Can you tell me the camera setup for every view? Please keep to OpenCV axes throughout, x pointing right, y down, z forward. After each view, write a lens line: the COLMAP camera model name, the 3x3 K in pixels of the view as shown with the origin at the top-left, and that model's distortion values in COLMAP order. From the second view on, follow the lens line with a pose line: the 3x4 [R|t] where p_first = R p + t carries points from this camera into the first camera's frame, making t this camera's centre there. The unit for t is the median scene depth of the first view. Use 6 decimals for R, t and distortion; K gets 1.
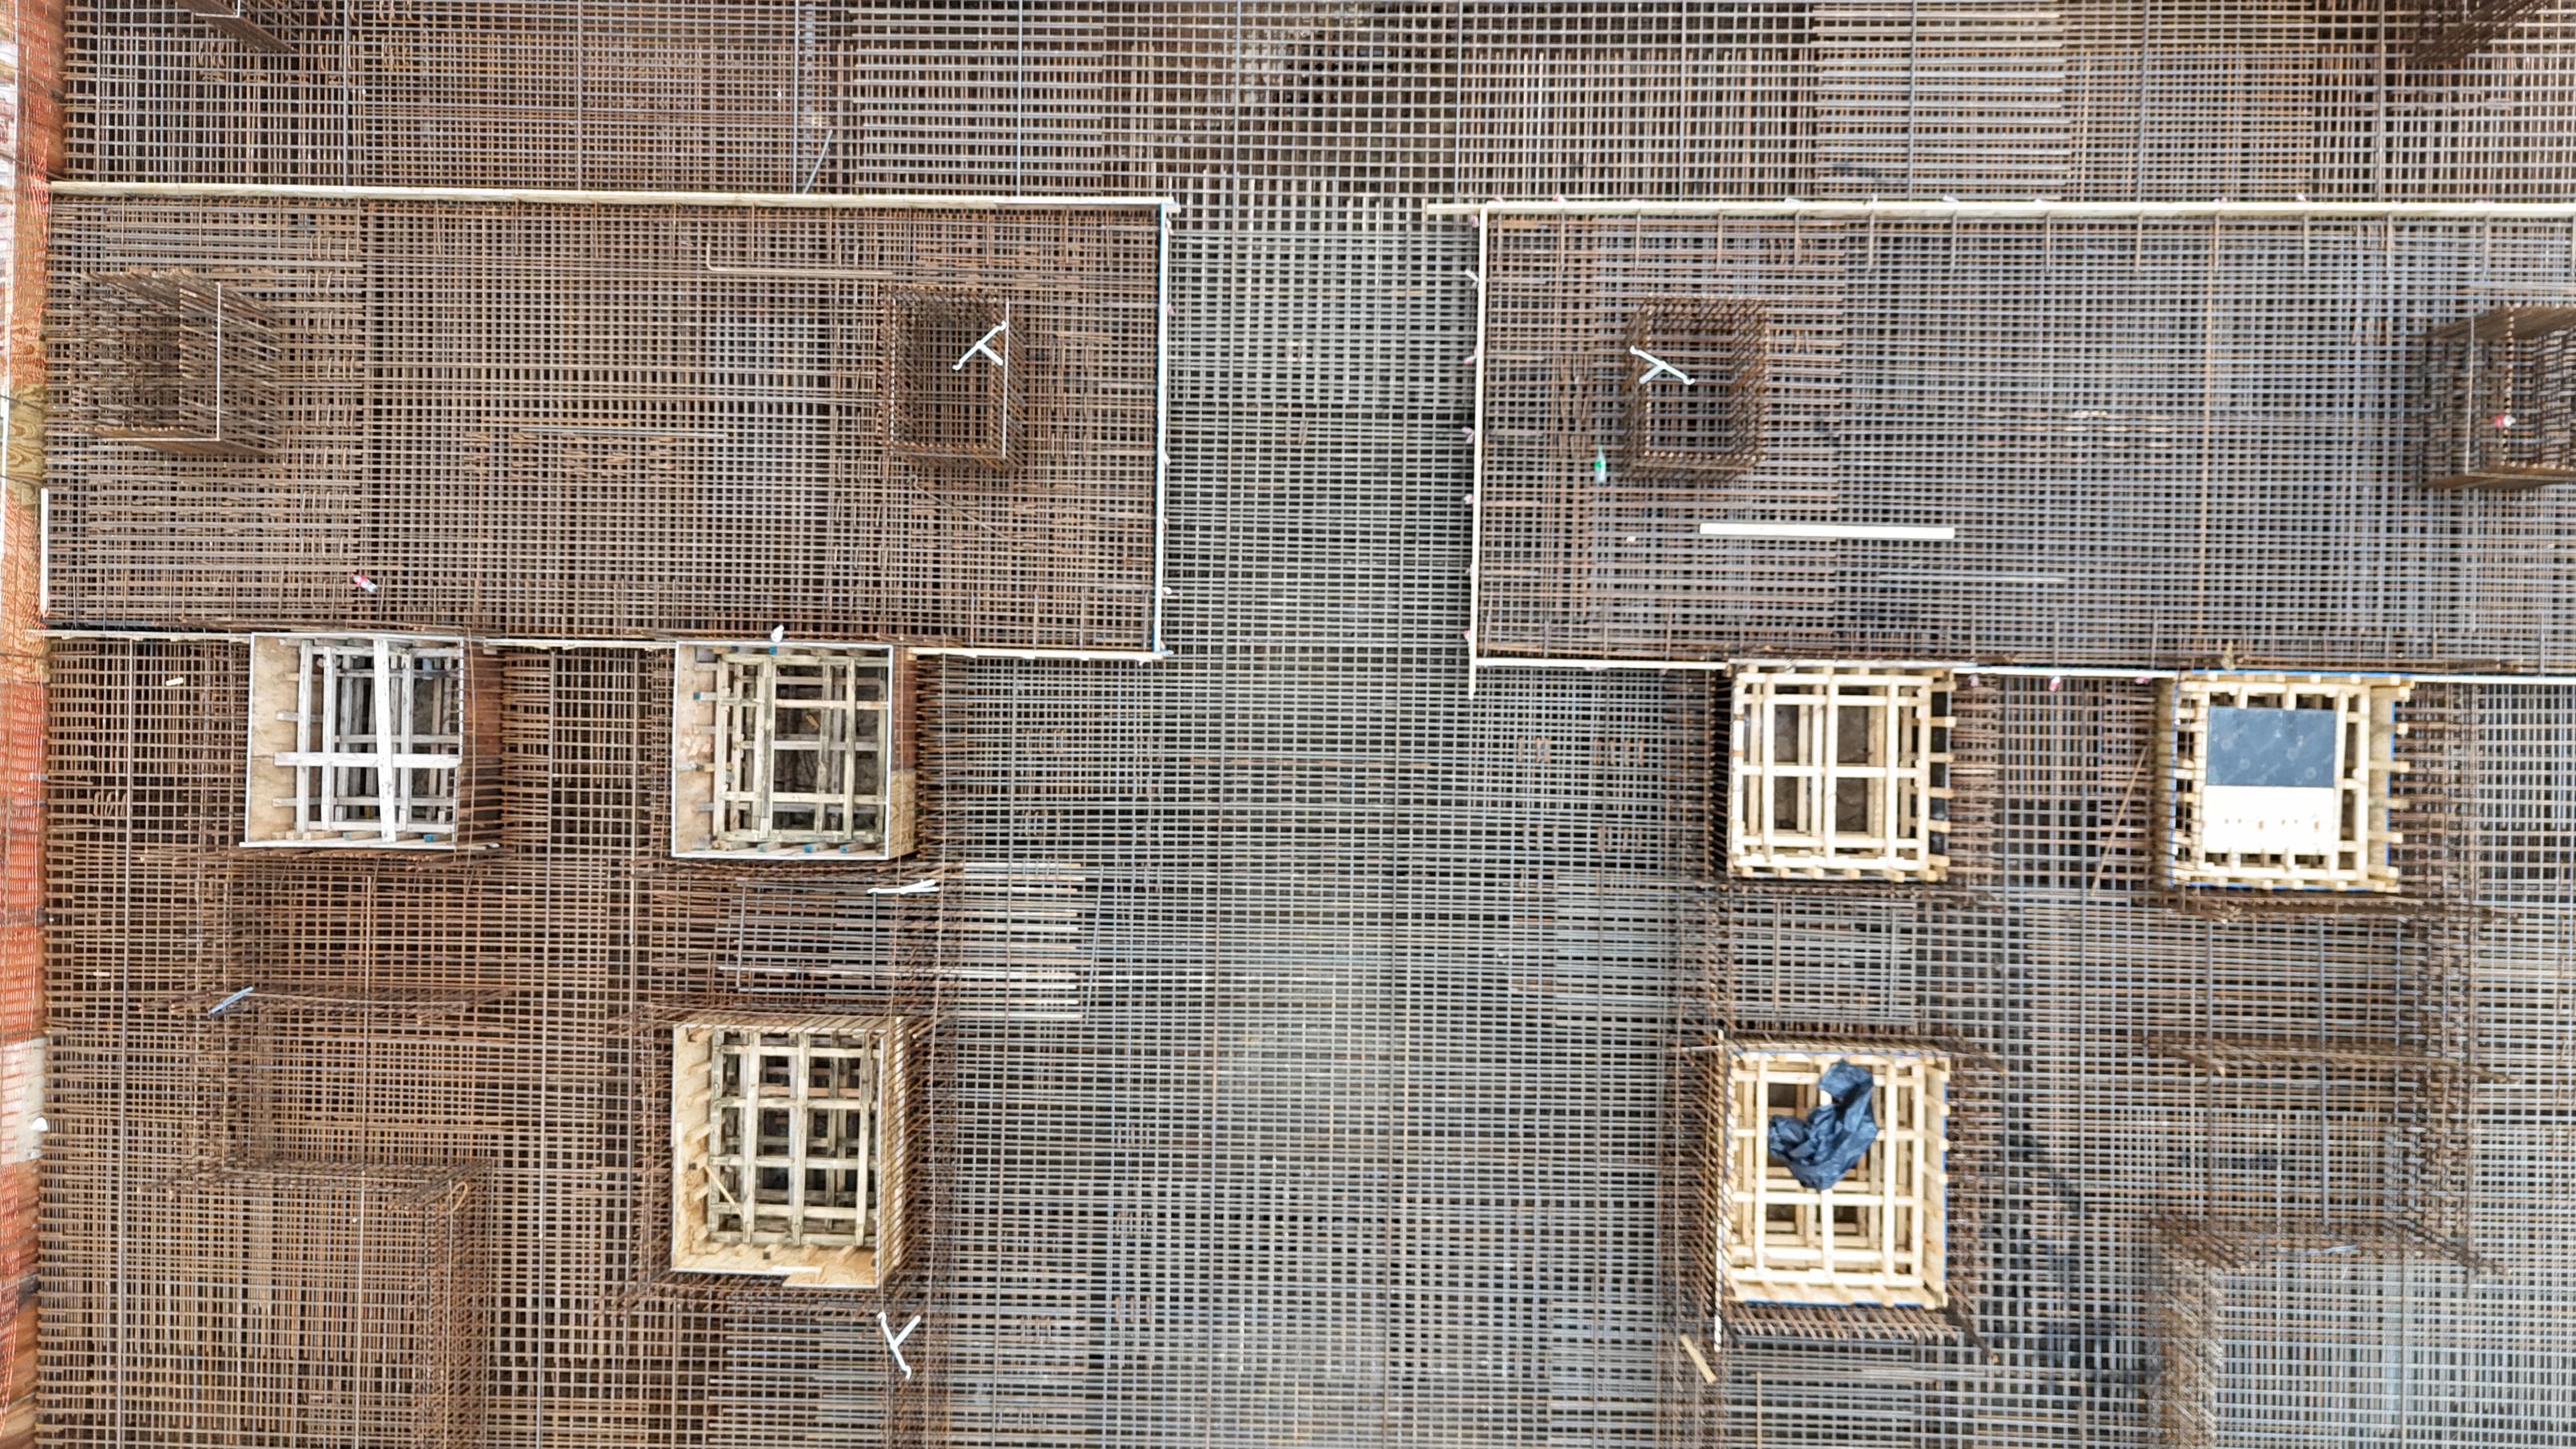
lens RADIAL K [[1898.4, 0, 1282.0], [0, 1898.4, 717.6], [0, 0, 1]] dist [0.050220, -0.042533]
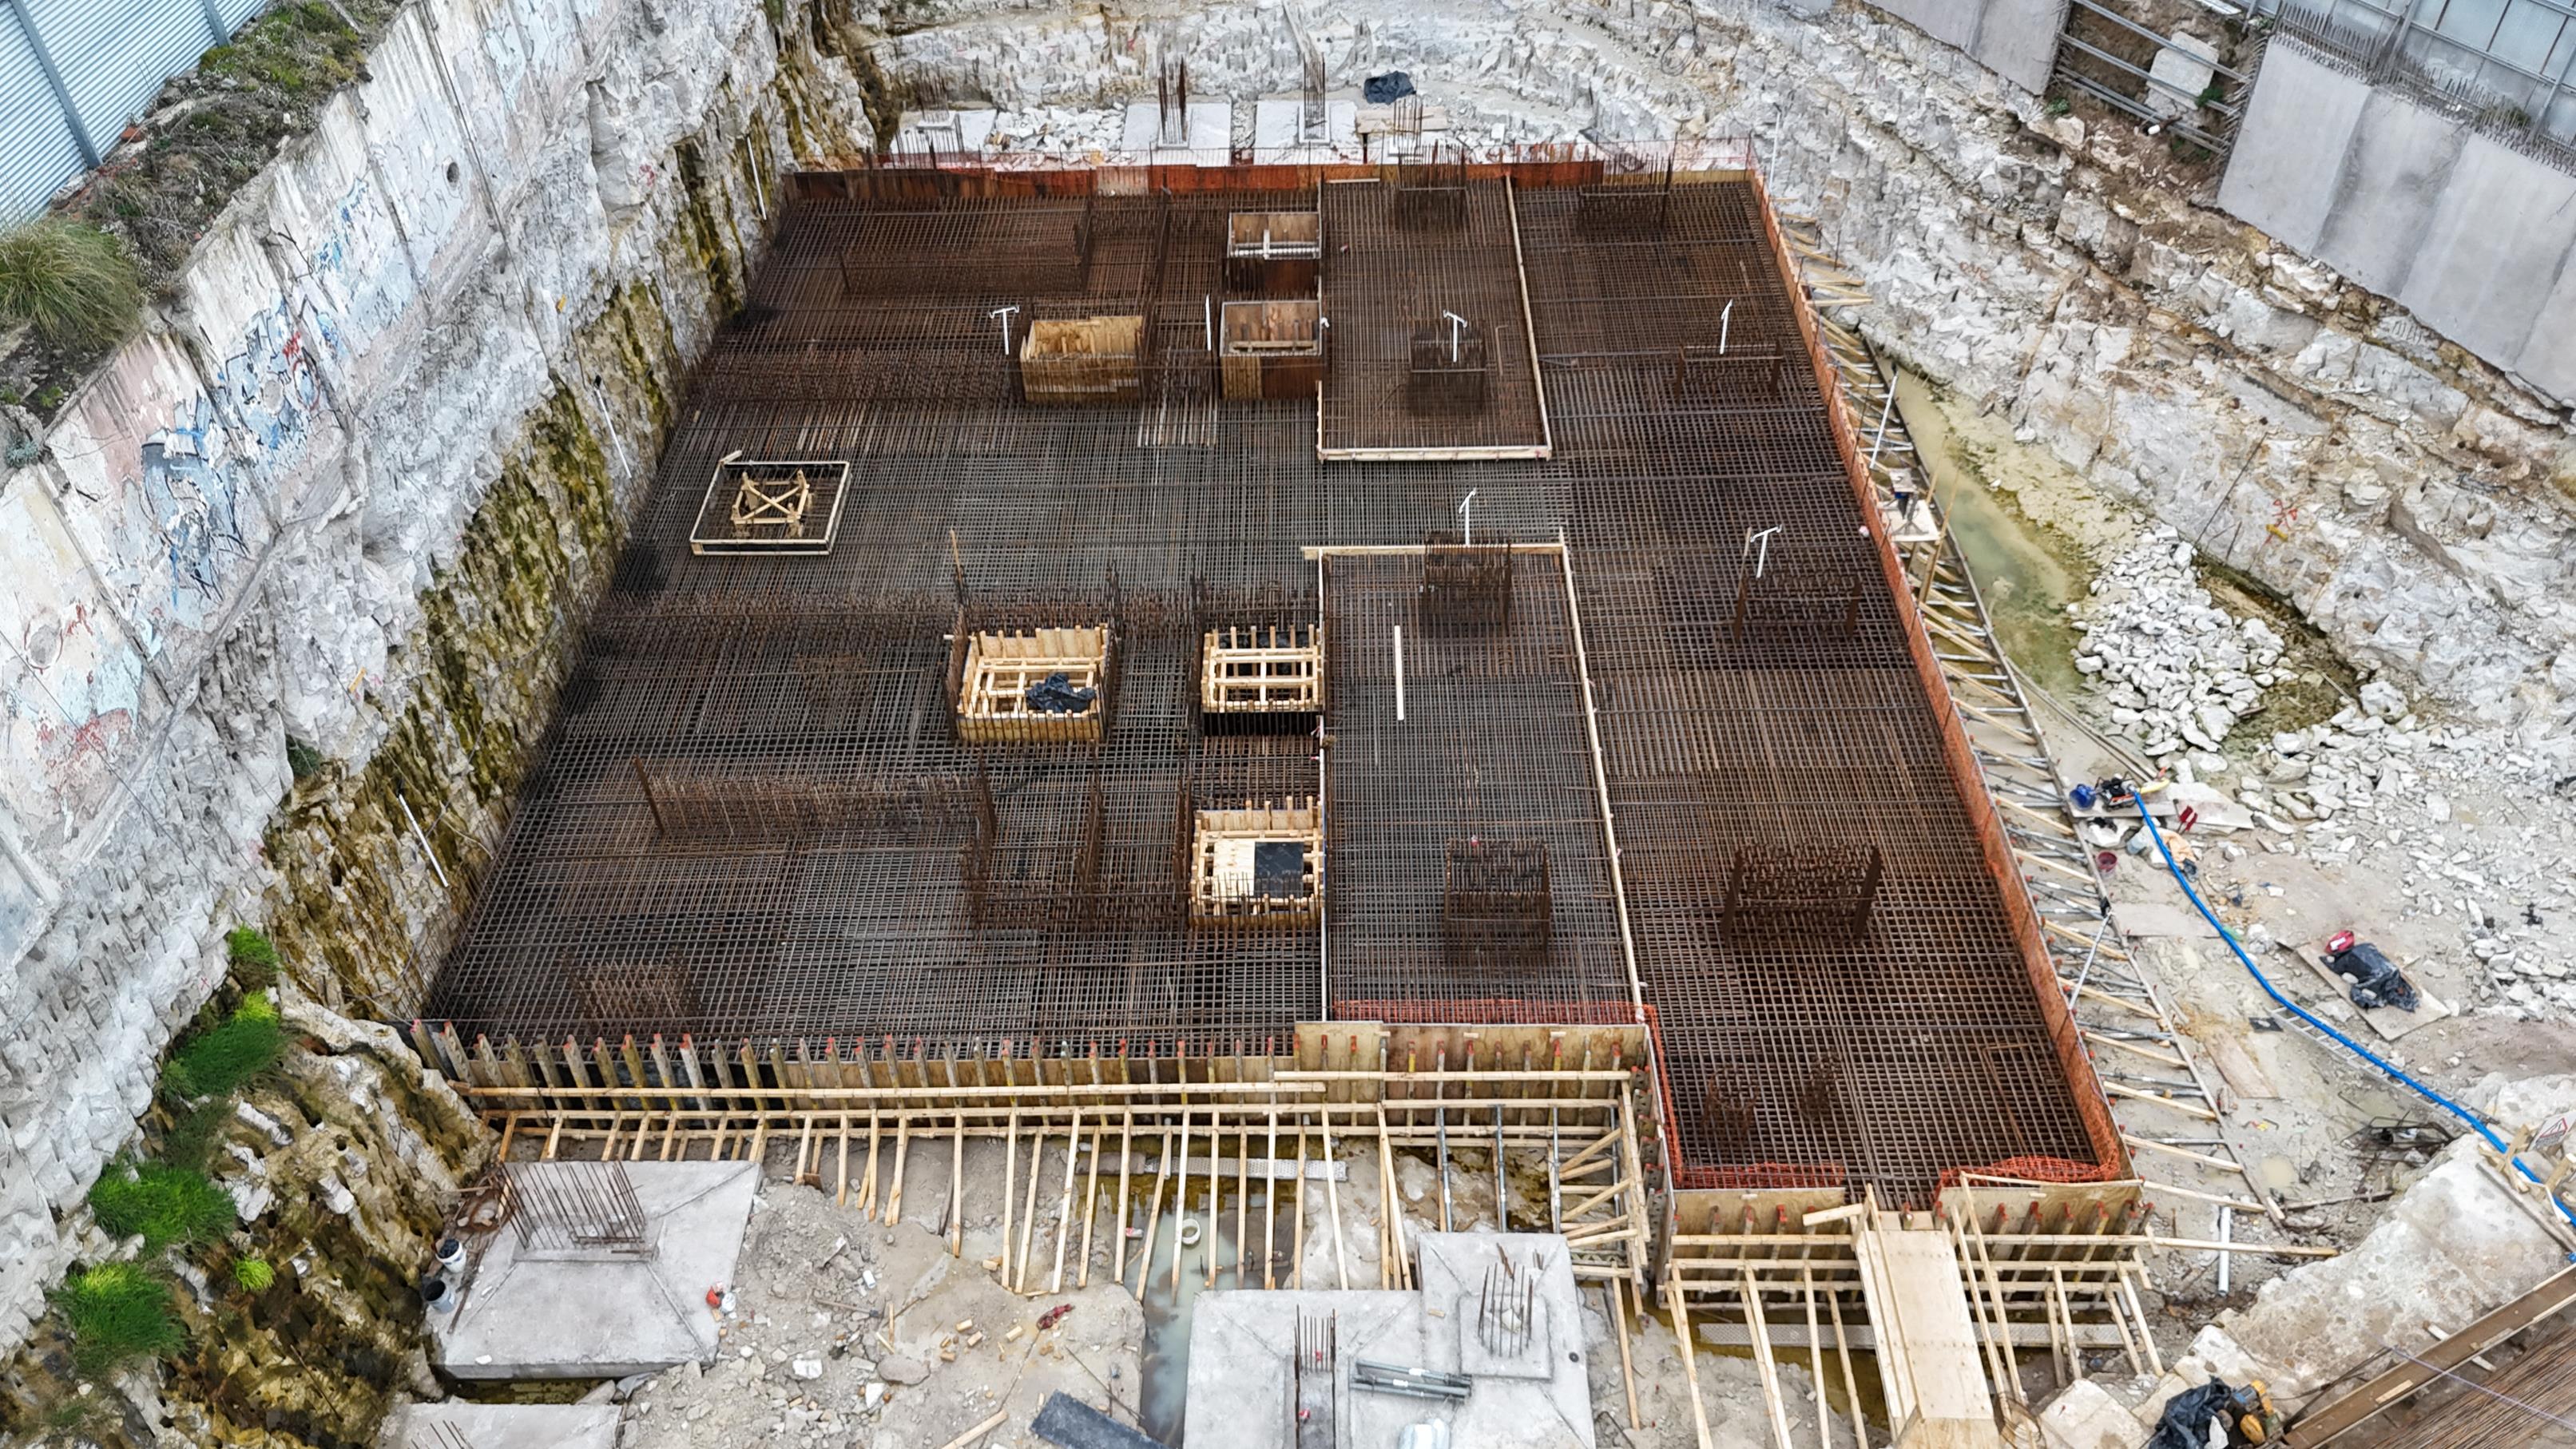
lens RADIAL K [[1898.4, 0, 1282.0], [0, 1898.4, 717.6], [0, 0, 1]] dist [0.050220, -0.042533]
pose [[0.007784, 0.698047, -0.716009, 1.560652], [-0.999780, 0.019380, 0.008025, -0.002695], [0.019478, 0.715789, 0.698044, -0.198353]]
